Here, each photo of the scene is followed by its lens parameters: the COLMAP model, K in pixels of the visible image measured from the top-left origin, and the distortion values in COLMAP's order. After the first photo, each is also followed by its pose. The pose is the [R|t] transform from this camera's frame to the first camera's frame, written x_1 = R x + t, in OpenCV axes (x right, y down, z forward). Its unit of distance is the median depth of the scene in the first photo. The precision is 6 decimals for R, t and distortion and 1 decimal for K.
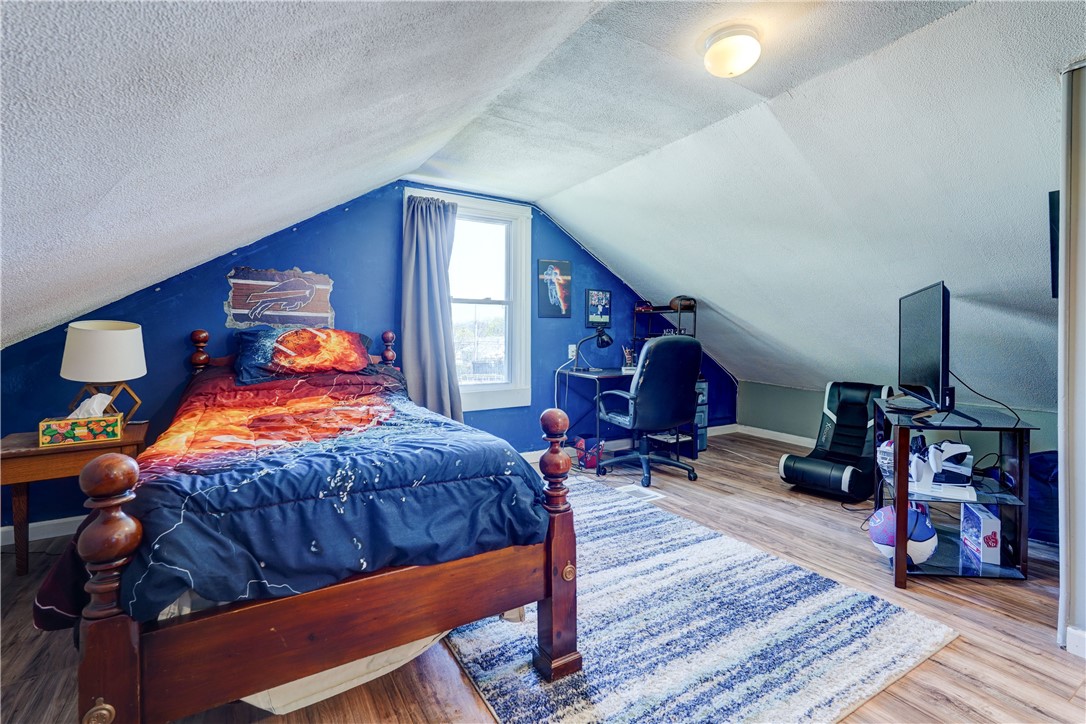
lens RADIAL K [[493.9, 0, 520.0], [0, 493.9, 334.3], [0, 0, 1]] dist [-0.010775, 0.006104]
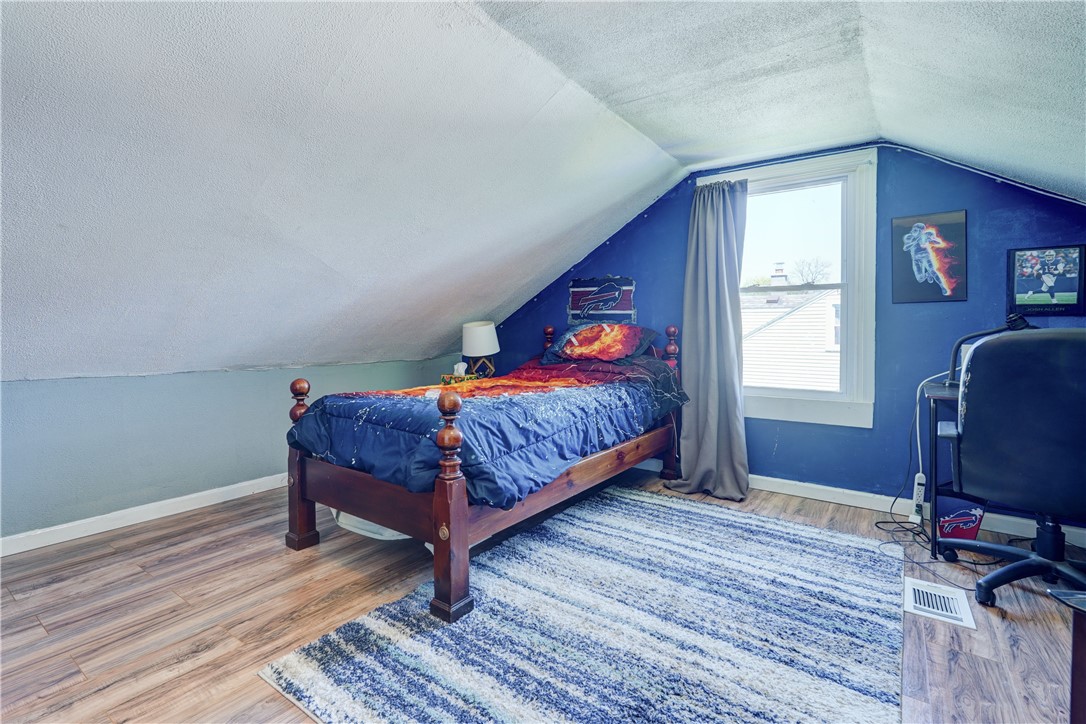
lens RADIAL K [[493.9, 0, 545.4], [0, 493.9, 335.3], [0, 0, 1]] dist [-0.010775, 0.006104]
pose [[0.405420, 0.009780, -0.914078, 0.627827], [0.003334, 0.999920, 0.012177, 0.000571], [0.914124, -0.007985, 0.405355, 0.374536]]
